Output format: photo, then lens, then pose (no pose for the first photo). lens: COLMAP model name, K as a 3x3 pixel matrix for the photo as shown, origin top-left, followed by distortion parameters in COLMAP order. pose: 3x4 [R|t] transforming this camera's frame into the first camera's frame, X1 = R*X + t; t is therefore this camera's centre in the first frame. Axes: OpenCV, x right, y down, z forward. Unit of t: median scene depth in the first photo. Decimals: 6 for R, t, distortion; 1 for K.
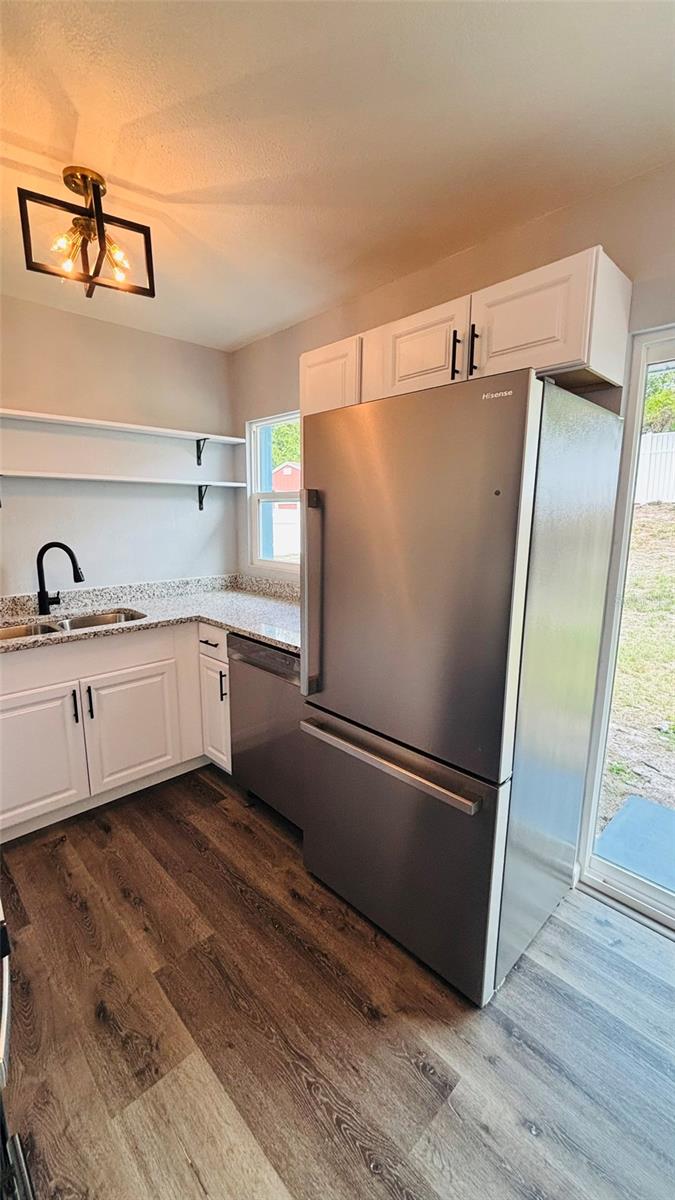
lens RADIAL K [[487.0, 0, 337.5], [0, 487.0, 600.0], [0, 0, 1]] dist [0.003885, -0.000390]
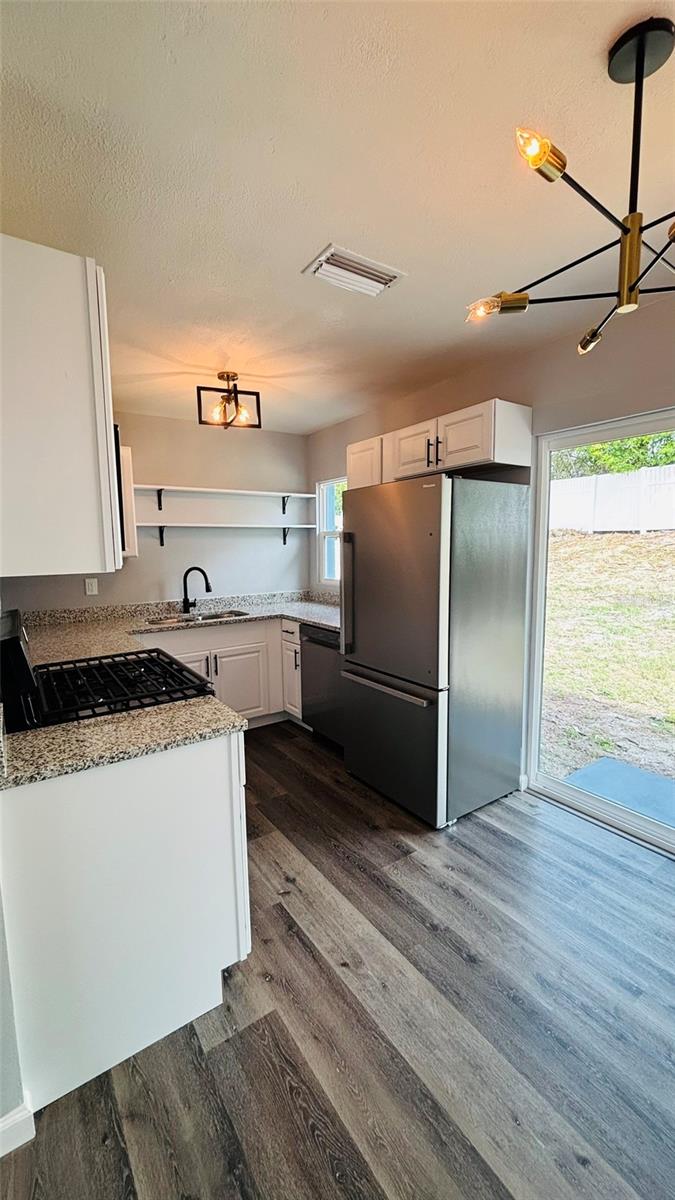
lens RADIAL K [[487.0, 0, 337.5], [0, 487.0, 600.0], [0, 0, 1]] dist [0.003885, -0.000390]
pose [[0.986433, -0.002427, -0.164149, 0.143144], [-0.007880, 0.998038, -0.062110, 0.086518], [0.163978, 0.062561, 0.984478, -0.496489]]
